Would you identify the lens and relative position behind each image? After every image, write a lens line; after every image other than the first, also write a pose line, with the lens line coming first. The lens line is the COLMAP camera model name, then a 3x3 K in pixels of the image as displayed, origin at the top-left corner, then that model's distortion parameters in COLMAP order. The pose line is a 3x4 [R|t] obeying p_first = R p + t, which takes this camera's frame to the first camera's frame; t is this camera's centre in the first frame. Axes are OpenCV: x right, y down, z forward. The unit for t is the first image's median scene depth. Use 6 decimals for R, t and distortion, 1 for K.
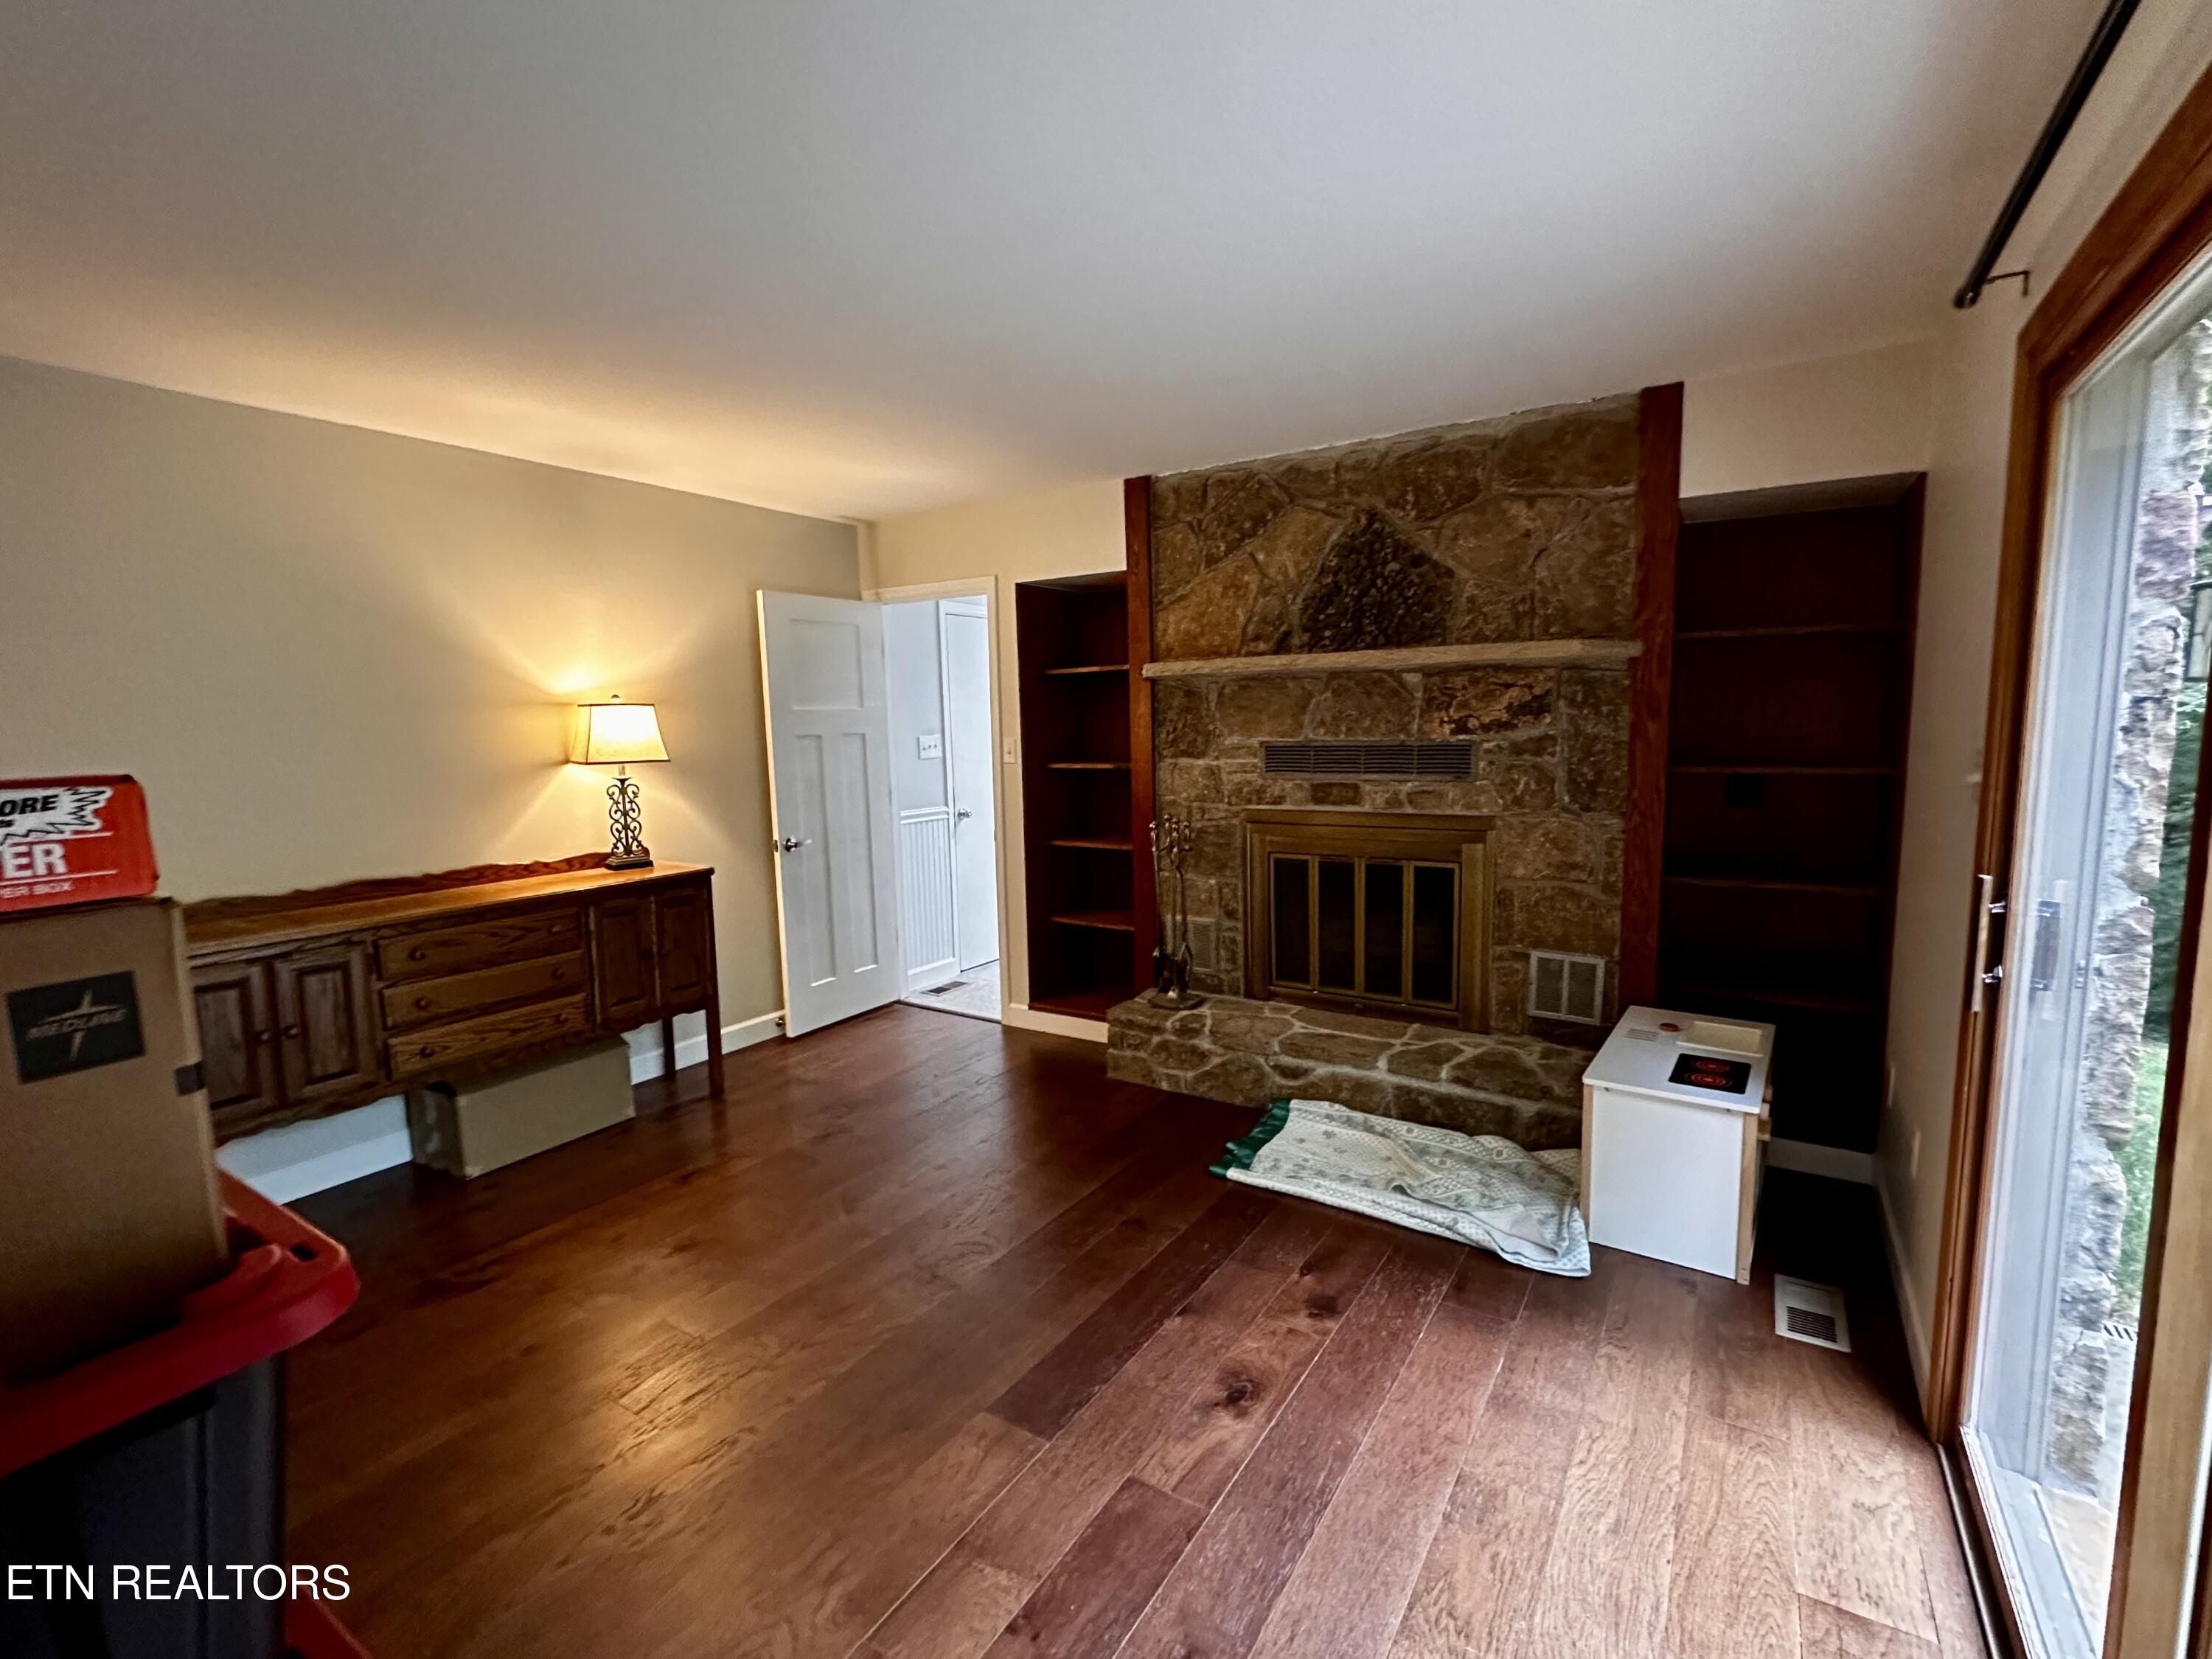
lens RADIAL K [[981.8, 0, 1103.4], [0, 981.8, 835.0], [0, 0, 1]] dist [-0.002014, 0.000195]
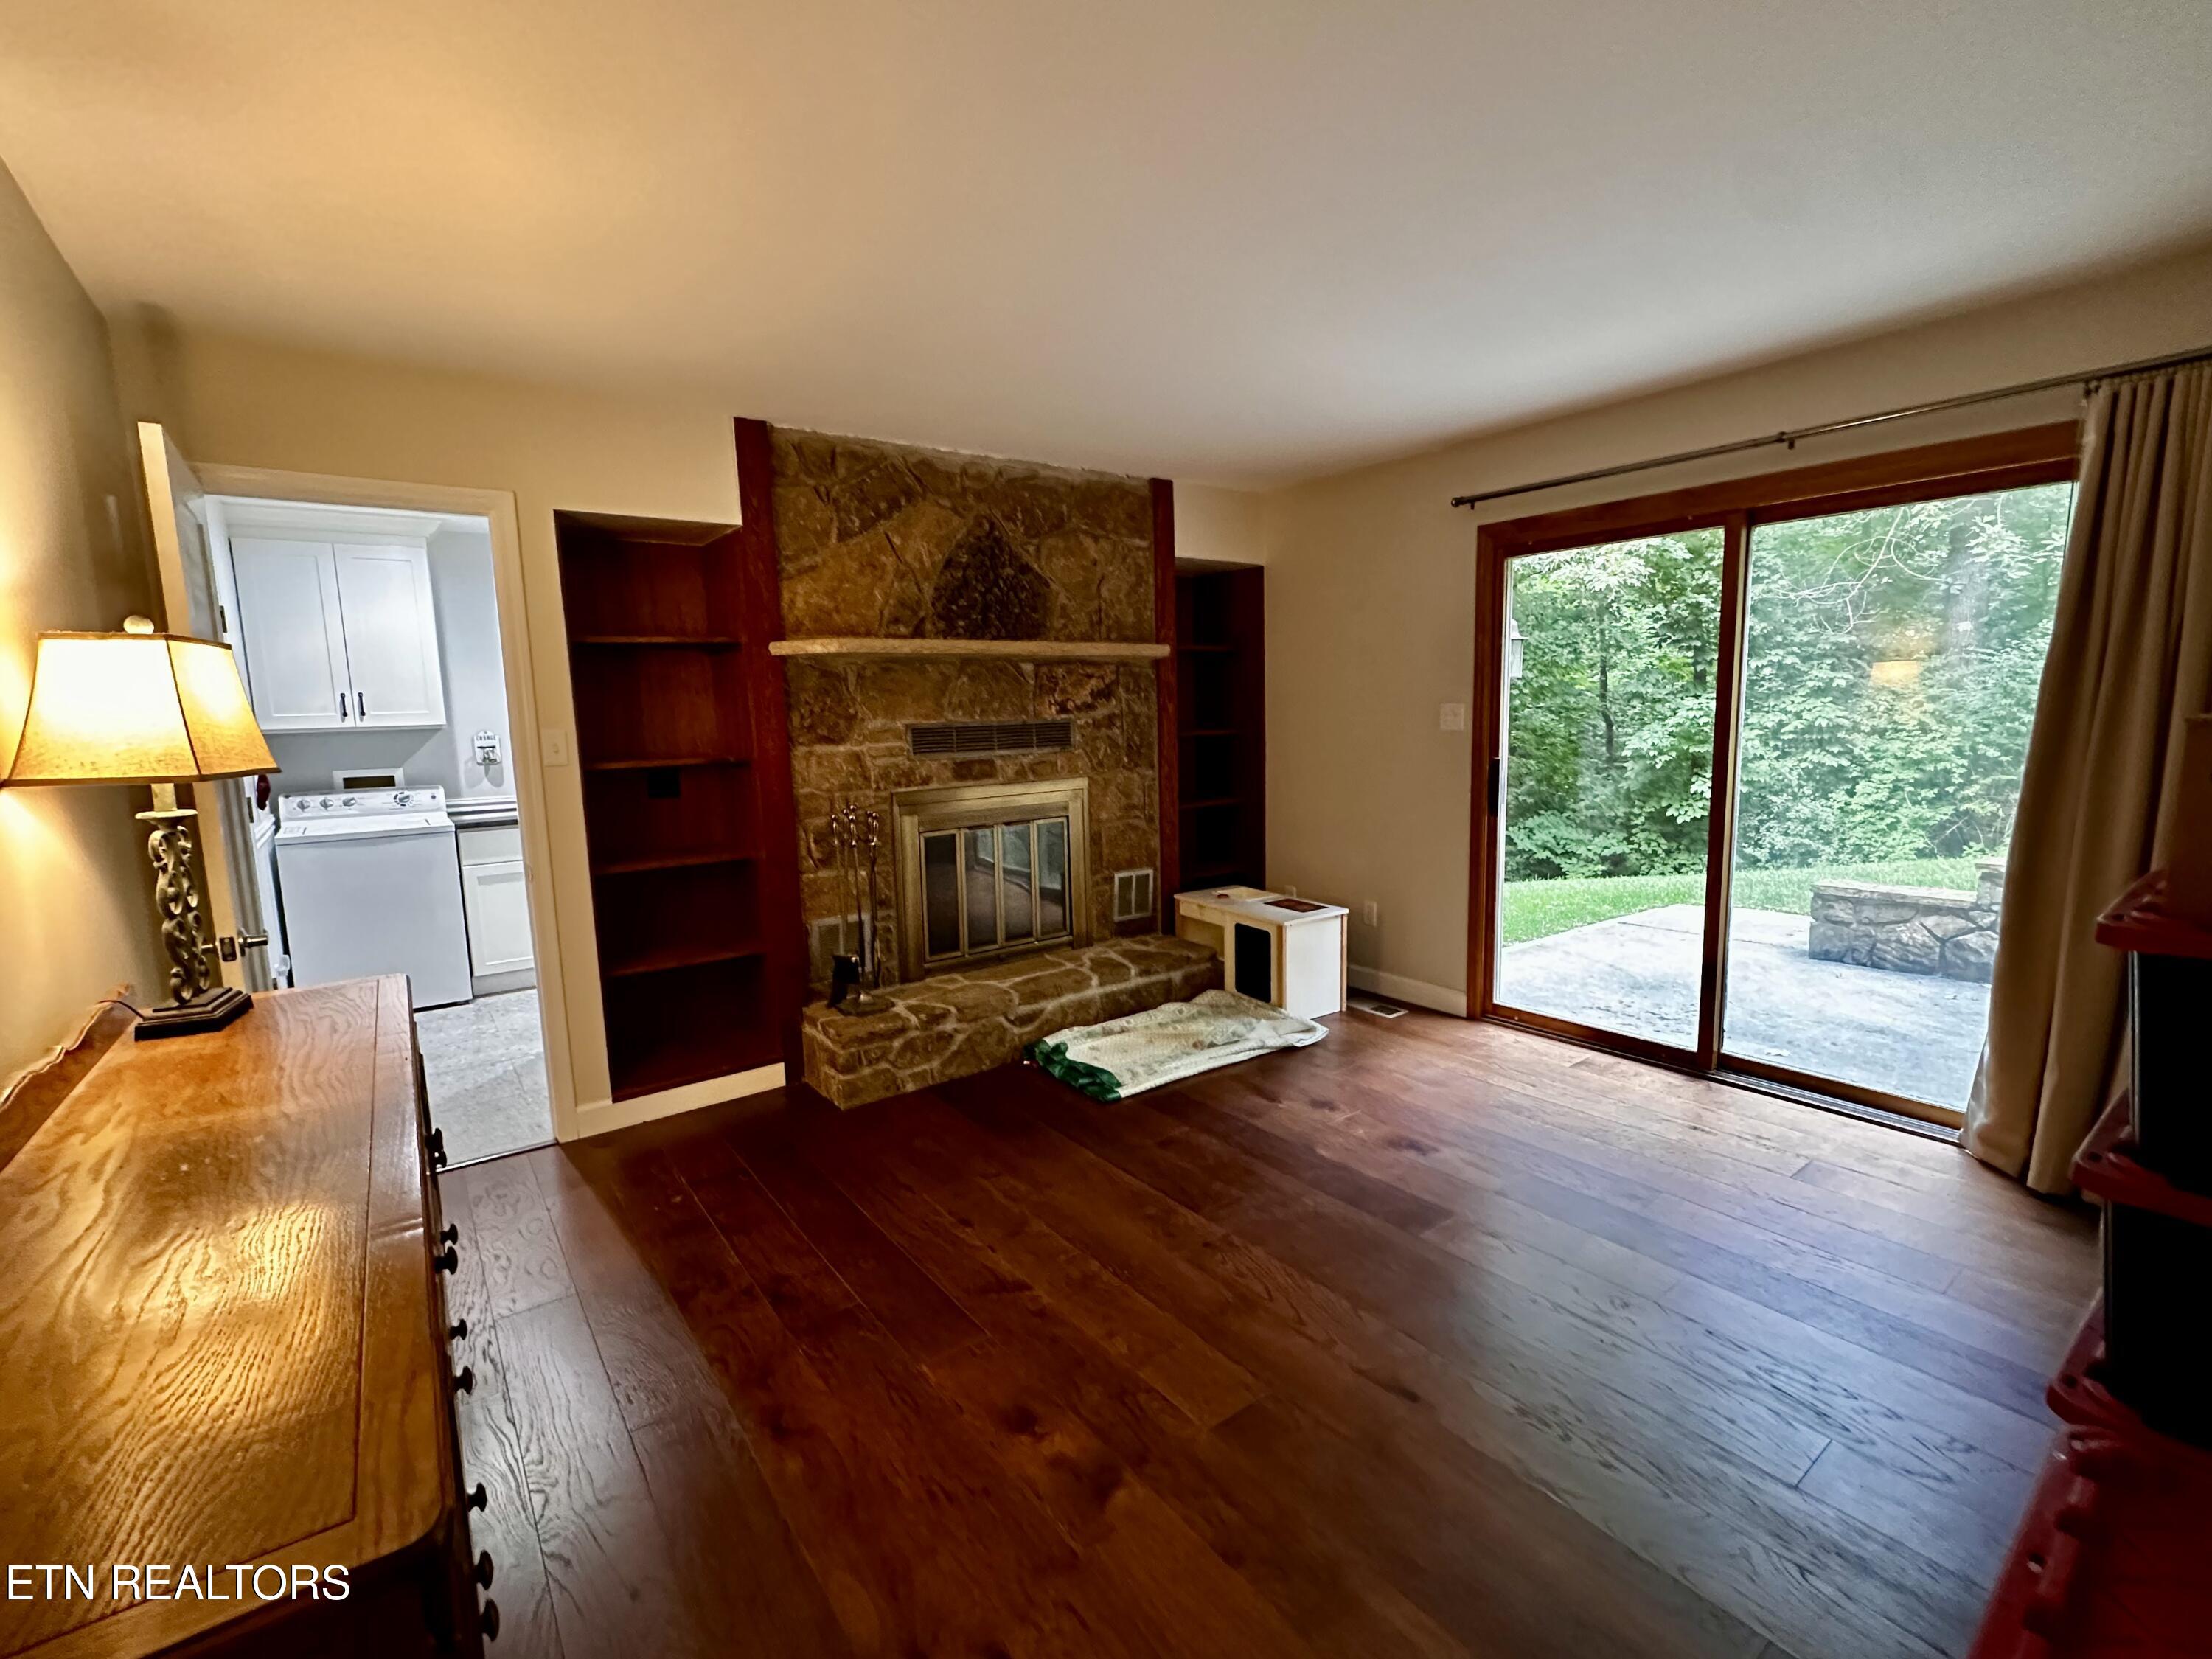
lens RADIAL K [[981.8, 0, 1098.6], [0, 981.8, 832.8], [0, 0, 1]] dist [-0.002014, 0.000195]
pose [[0.357292, -0.108739, 0.927641, -0.783851], [0.129113, 0.989414, 0.066251, -0.028467], [-0.925026, 0.096100, 0.367549, 0.500185]]
